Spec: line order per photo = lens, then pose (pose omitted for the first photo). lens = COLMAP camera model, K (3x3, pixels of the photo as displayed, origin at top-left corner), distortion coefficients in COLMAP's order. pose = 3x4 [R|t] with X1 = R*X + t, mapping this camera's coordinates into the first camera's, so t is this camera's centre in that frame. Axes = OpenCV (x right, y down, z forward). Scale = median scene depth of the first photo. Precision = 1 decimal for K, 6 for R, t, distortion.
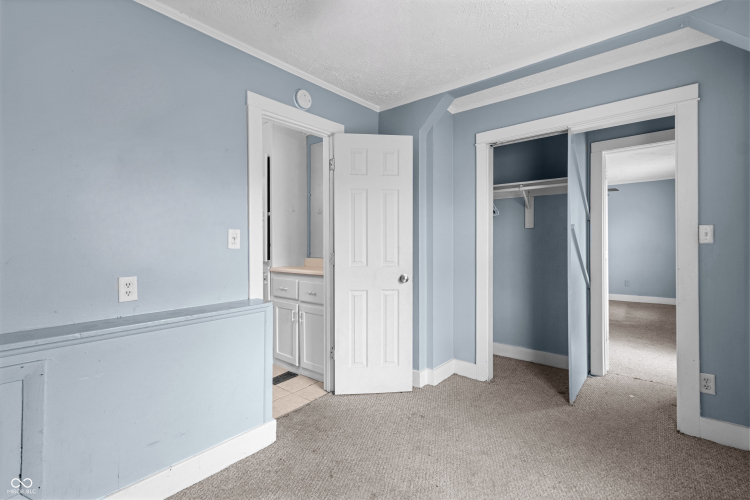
lens RADIAL K [[348.7, 0, 375.1], [0, 348.7, 243.3], [0, 0, 1]] dist [0.001565, 0.000110]
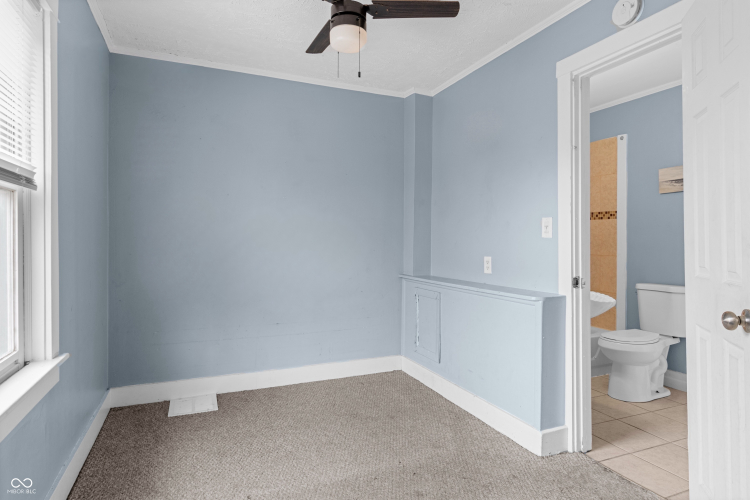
lens RADIAL K [[408.6, 0, 378.3], [0, 408.6, 242.0], [0, 0, 1]] dist [0.001063, -0.000300]
pose [[-0.444860, 0.003736, -0.895593, 0.761375], [-0.000920, 0.999989, 0.004628, 0.021063], [0.895600, 0.002883, -0.444851, 1.018171]]
